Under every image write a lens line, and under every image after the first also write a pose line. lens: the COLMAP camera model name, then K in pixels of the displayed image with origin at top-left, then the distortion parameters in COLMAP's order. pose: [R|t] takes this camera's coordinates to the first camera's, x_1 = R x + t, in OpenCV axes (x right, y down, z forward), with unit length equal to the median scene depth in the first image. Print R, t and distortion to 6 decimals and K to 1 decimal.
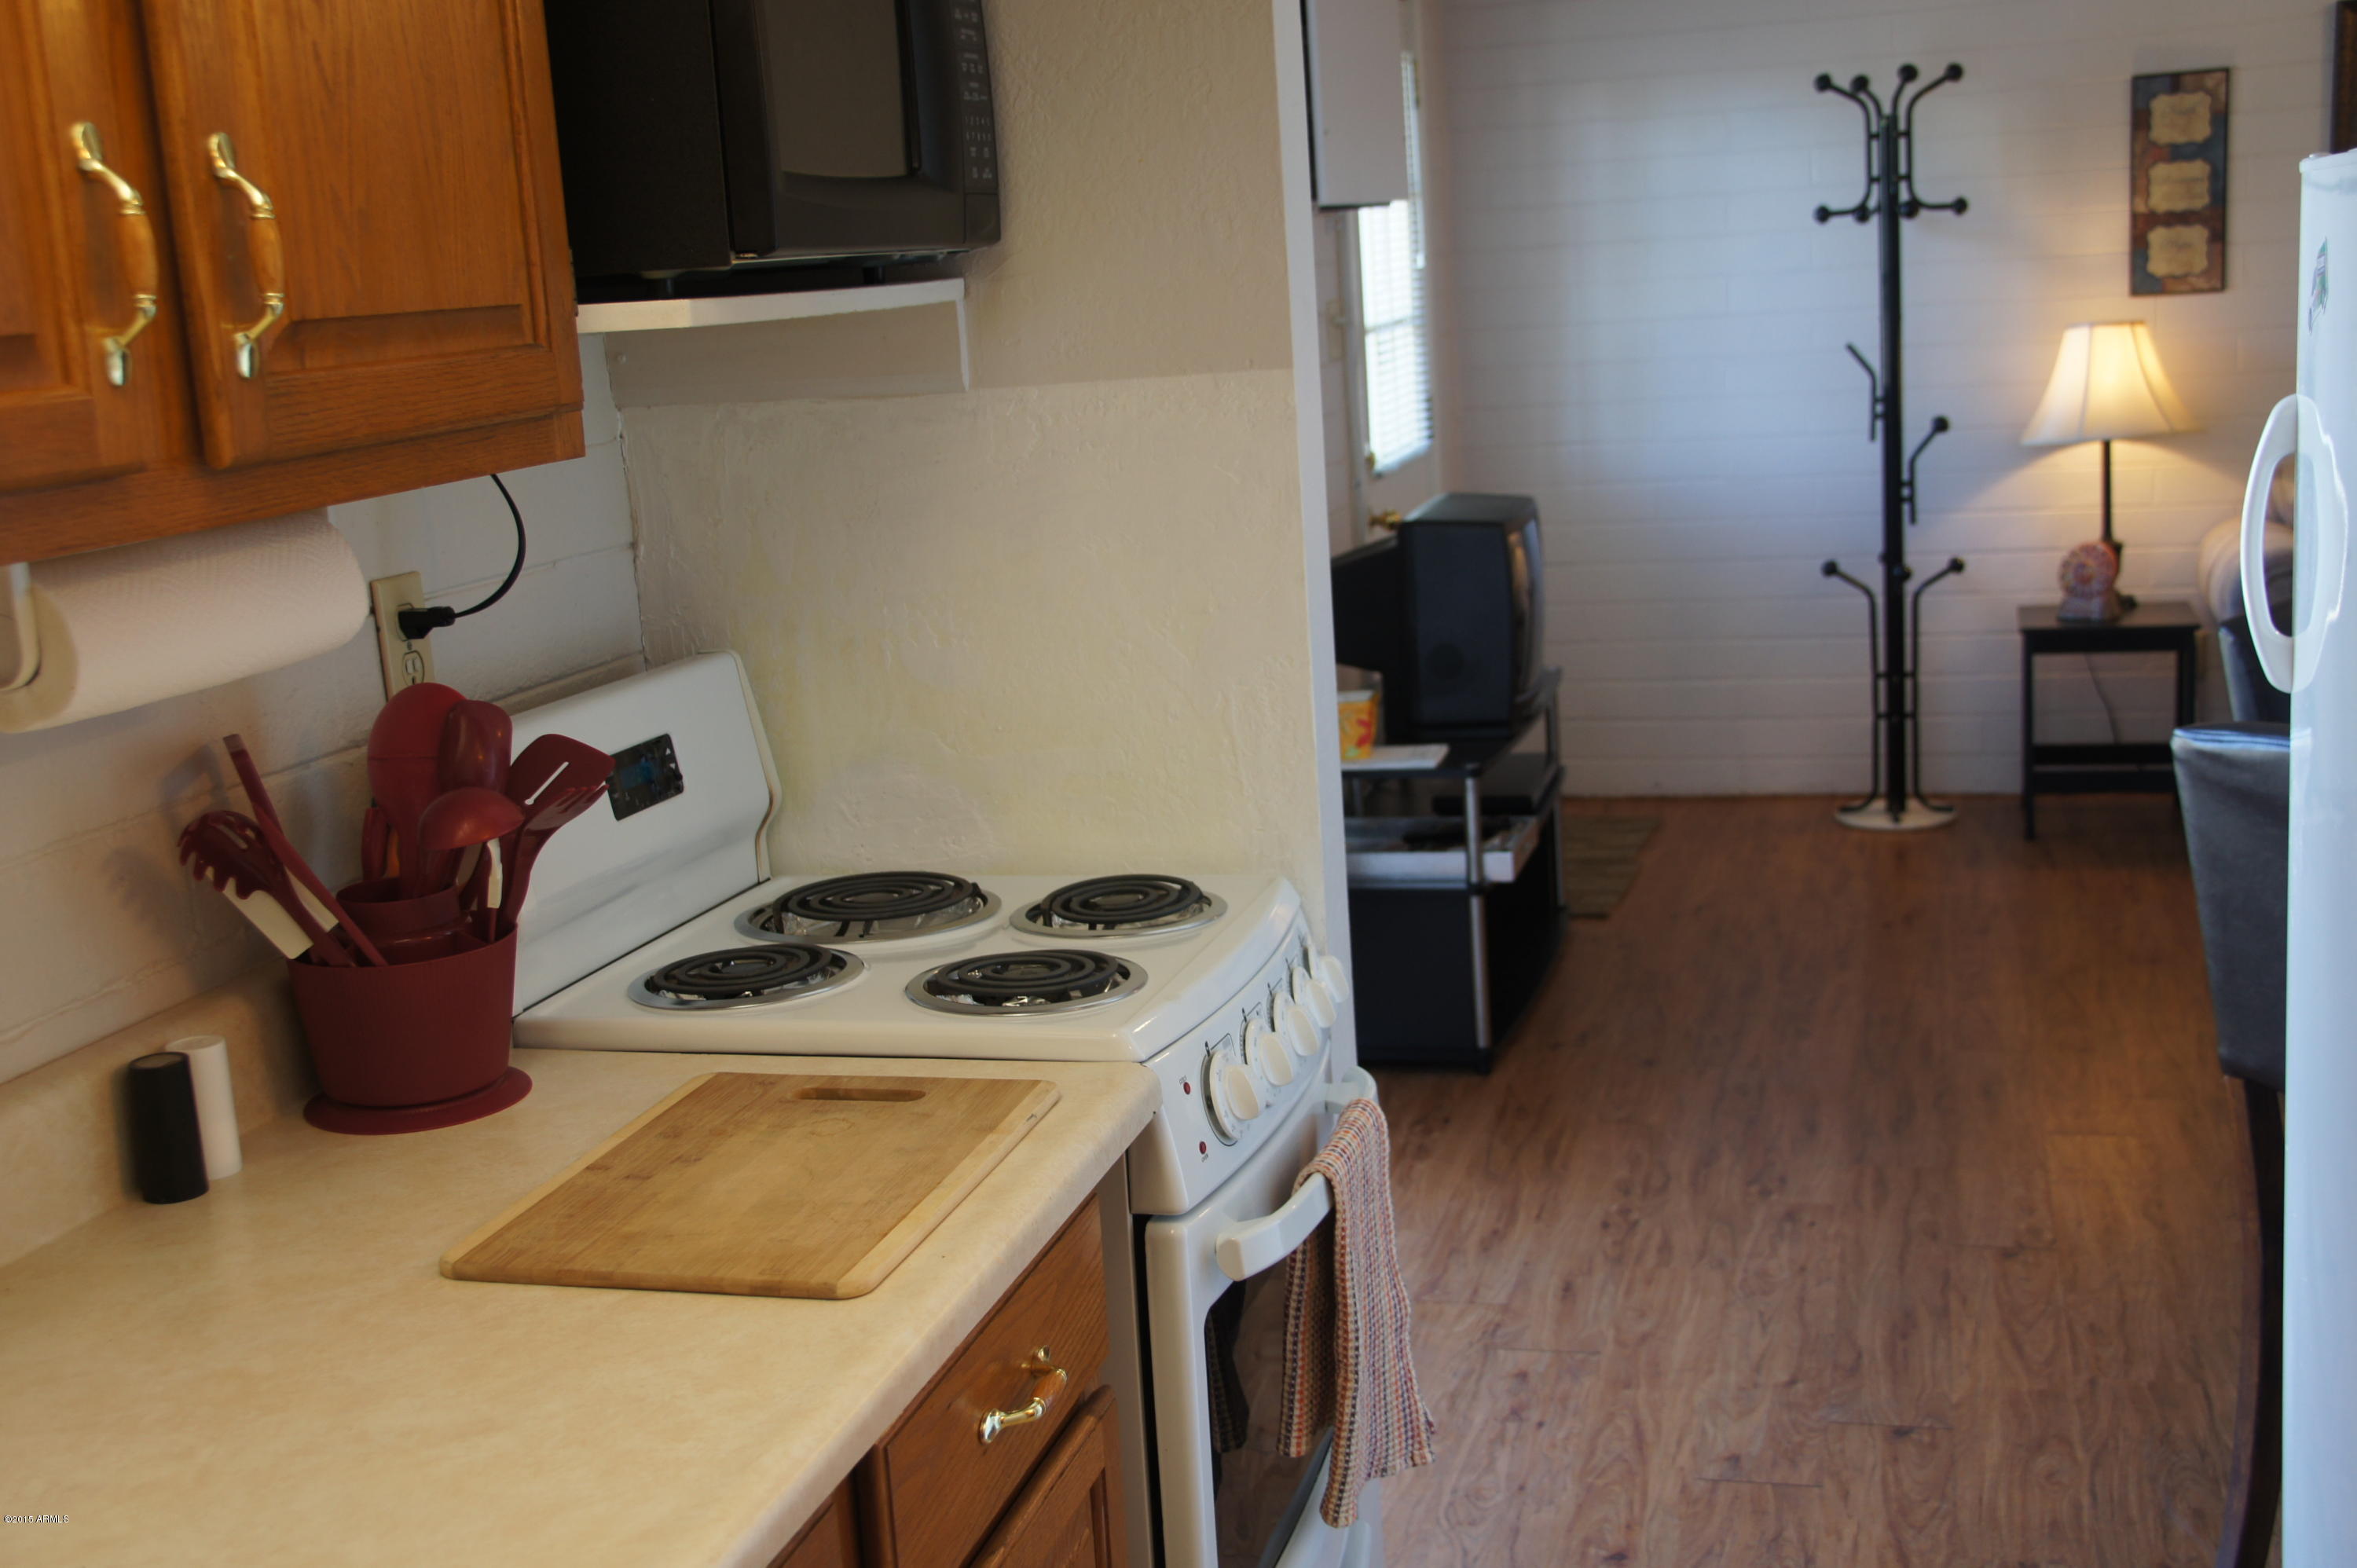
lens RADIAL K [[2582.1, 0, 1170.3], [0, 2582.1, 749.8], [0, 0, 1]] dist [-0.017008, 0.287887]
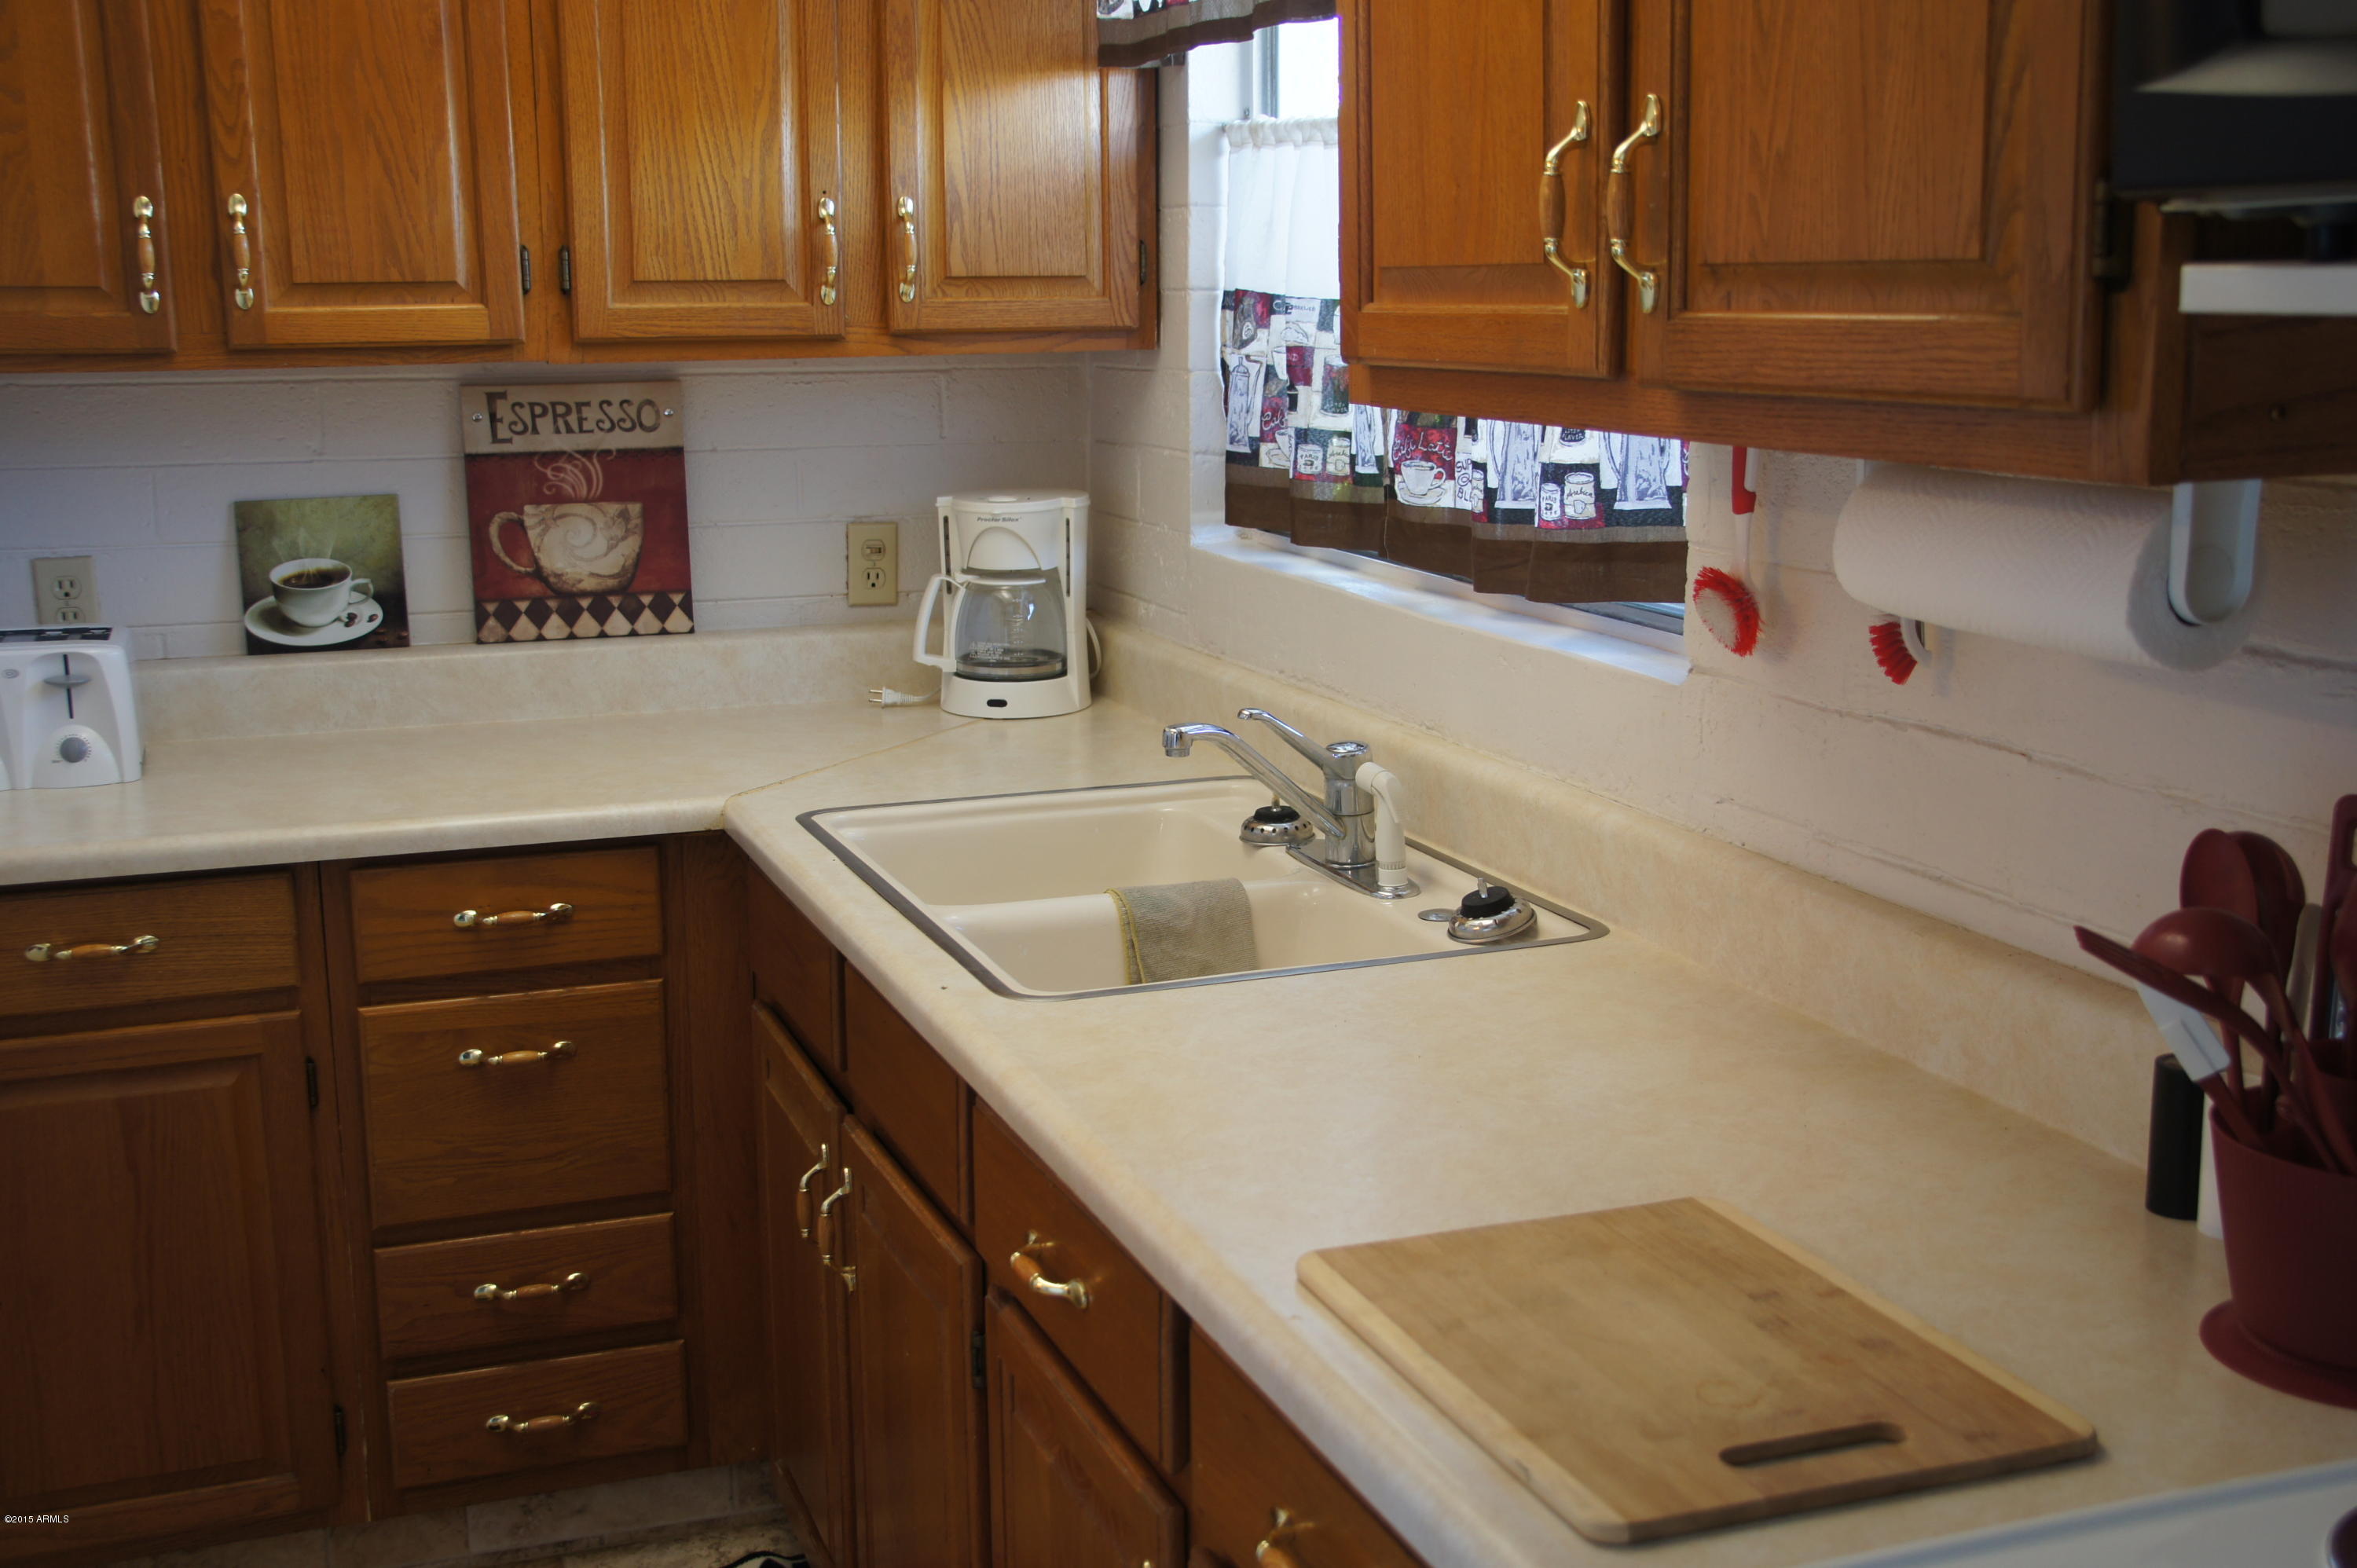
lens RADIAL K [[2626.5, 0, 1178.5], [0, 2626.5, 784.0], [0, 0, 1]] dist [0.003545, 0.034324]
pose [[-0.800880, 0.187715, -0.568643, 0.424853], [-0.048319, 0.926244, 0.373815, -0.316668], [0.596873, 0.326857, -0.732740, 1.520919]]
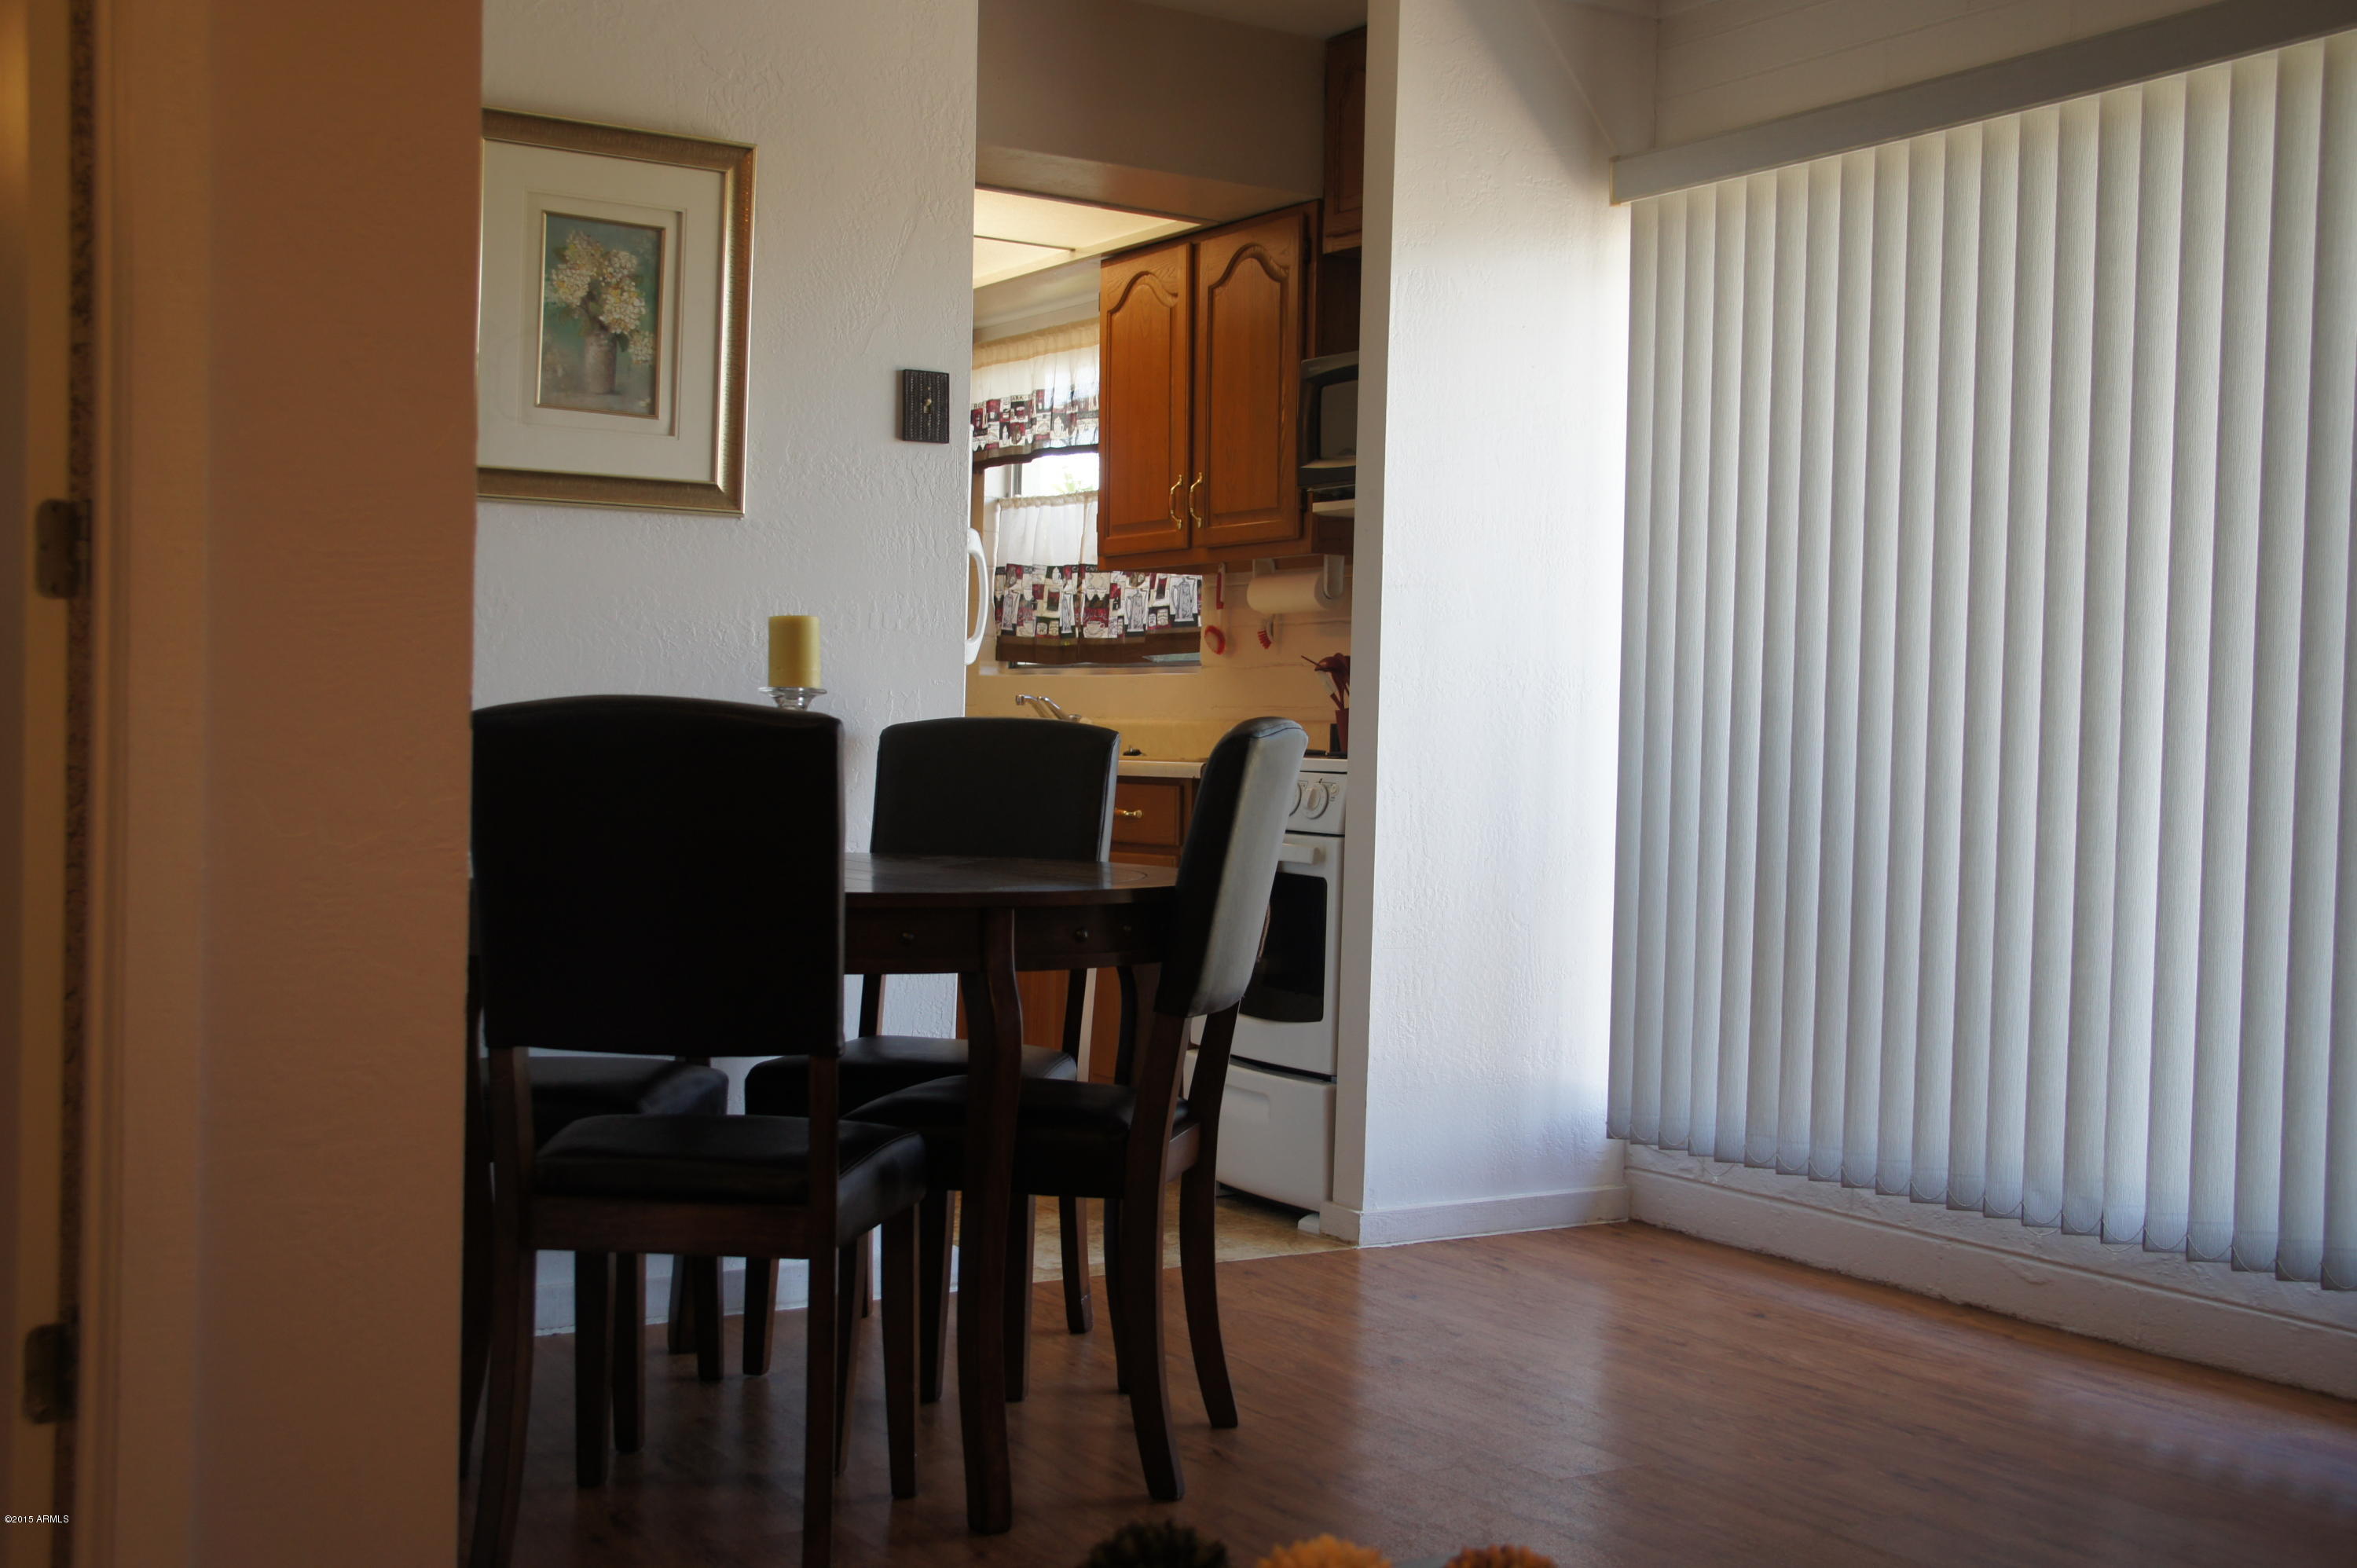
lens RADIAL K [[2582.1, 0, 1170.3], [0, 2582.1, 749.8], [0, 0, 1]] dist [-0.017008, 0.287887]
pose [[-0.662669, 0.054769, -0.746907, 2.470433], [-0.120059, 0.976655, 0.178134, -0.463028], [0.739226, 0.207717, -0.640623, 3.228681]]
